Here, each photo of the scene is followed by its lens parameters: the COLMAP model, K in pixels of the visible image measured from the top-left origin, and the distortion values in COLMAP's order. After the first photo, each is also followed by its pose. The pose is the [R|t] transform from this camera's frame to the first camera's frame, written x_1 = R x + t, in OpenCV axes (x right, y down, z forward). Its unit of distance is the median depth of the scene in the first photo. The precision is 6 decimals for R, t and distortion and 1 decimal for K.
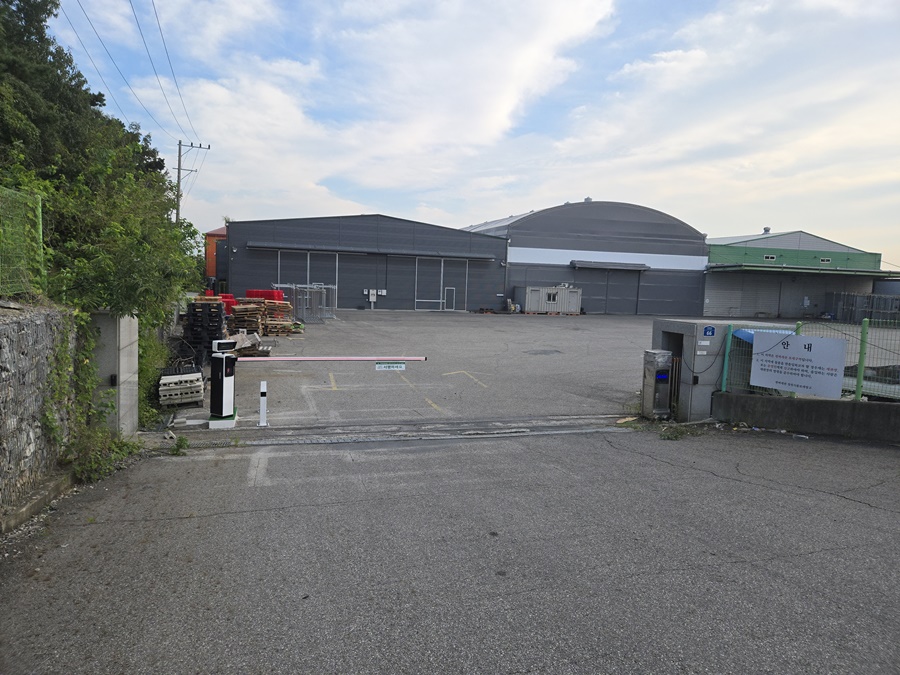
lens RADIAL K [[602.1, 0, 449.6], [0, 602.1, 319.7], [0, 0, 1]] dist [0.052061, -0.010341]
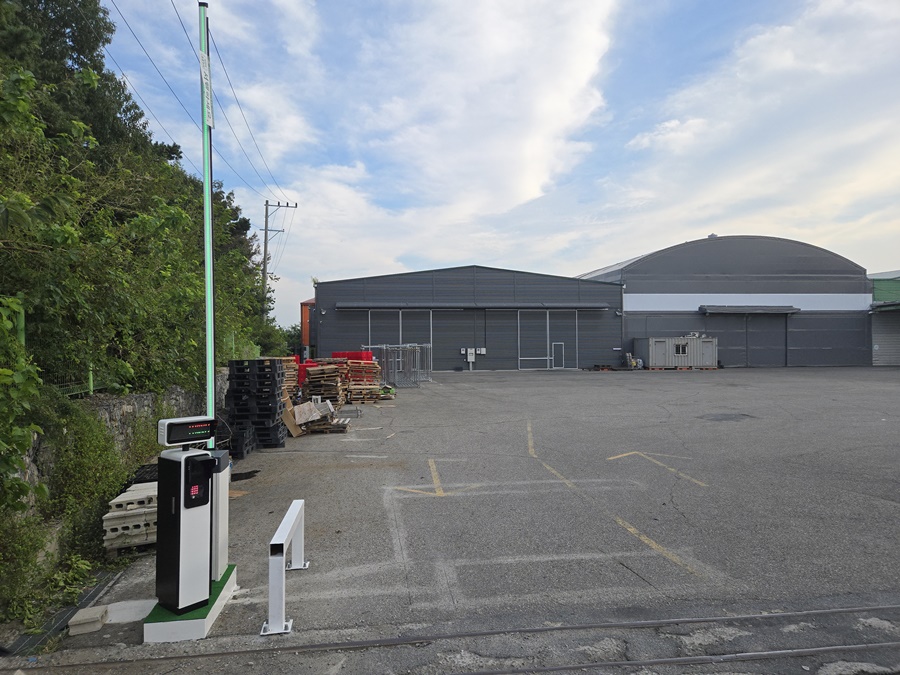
lens RADIAL K [[602.1, 0, 449.8], [0, 602.1, 331.7], [0, 0, 1]] dist [0.052061, -0.010341]
pose [[0.987671, -0.045793, -0.149694, -0.026147], [0.032756, 0.995544, -0.088425, 0.003700], [0.153076, 0.082432, 0.984770, 0.125736]]
